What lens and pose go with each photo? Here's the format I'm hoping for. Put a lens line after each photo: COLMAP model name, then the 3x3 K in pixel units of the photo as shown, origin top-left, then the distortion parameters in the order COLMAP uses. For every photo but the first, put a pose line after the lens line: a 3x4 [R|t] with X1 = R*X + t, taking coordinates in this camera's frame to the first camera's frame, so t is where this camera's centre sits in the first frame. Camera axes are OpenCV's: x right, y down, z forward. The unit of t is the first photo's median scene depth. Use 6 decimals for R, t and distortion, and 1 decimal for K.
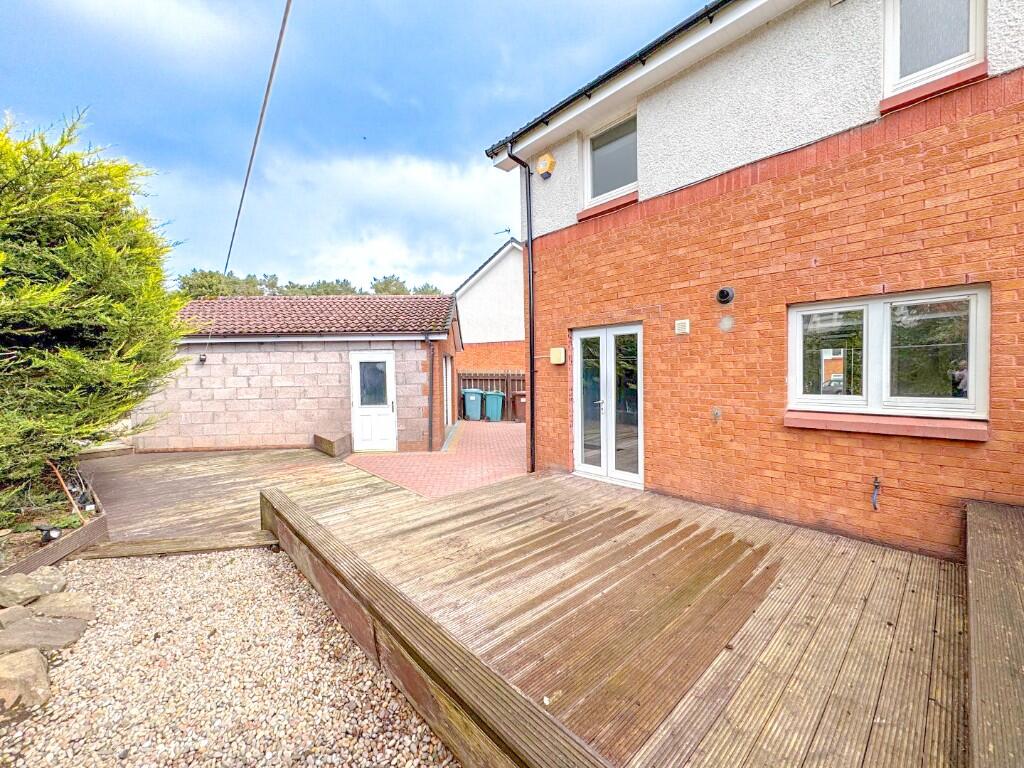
lens RADIAL K [[407.9, 0, 513.0], [0, 407.9, 382.2], [0, 0, 1]] dist [-0.002947, -0.000307]
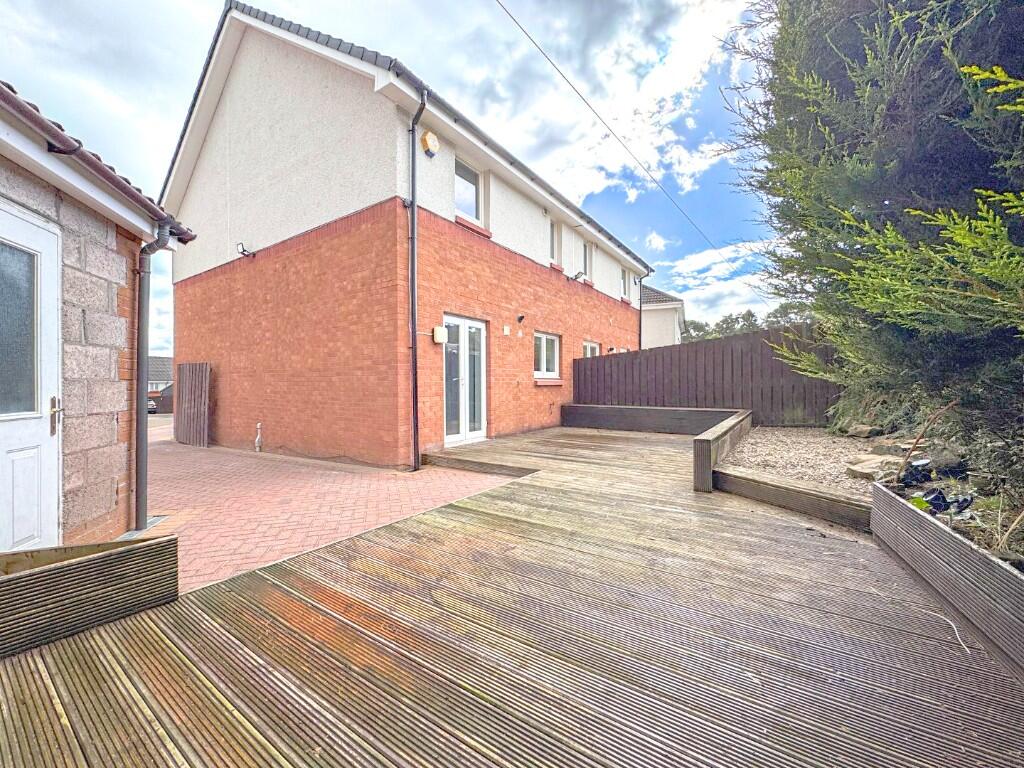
lens RADIAL K [[407.9, 0, 510.7], [0, 407.9, 383.7], [0, 0, 1]] dist [-0.002947, -0.000307]
pose [[-0.231166, 0.020003, 0.972709, -1.050848], [0.042695, 0.999034, -0.010398, 0.086217], [-0.971977, 0.039126, -0.231797, 1.206923]]
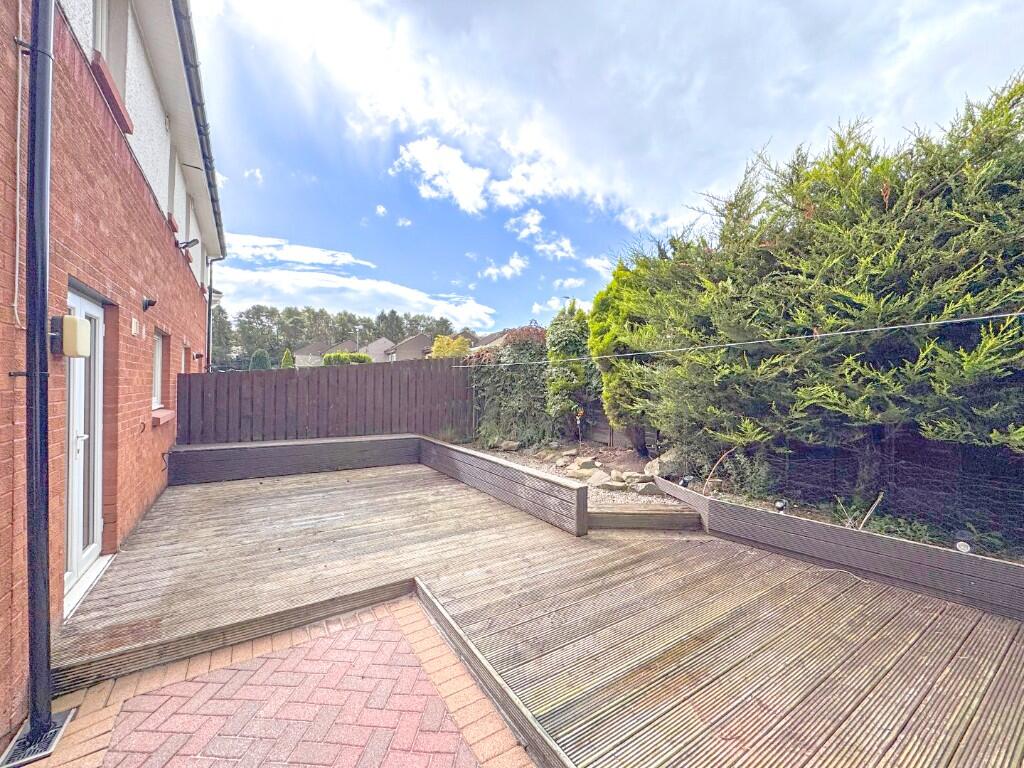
lens RADIAL K [[407.9, 0, 508.9], [0, 407.9, 379.4], [0, 0, 1]] dist [-0.002947, -0.000307]
pose [[-0.987017, 0.009467, 0.160335, -0.422002], [0.012753, 0.999729, 0.019481, -0.028582], [-0.160107, 0.021273, -0.986870, 1.497301]]
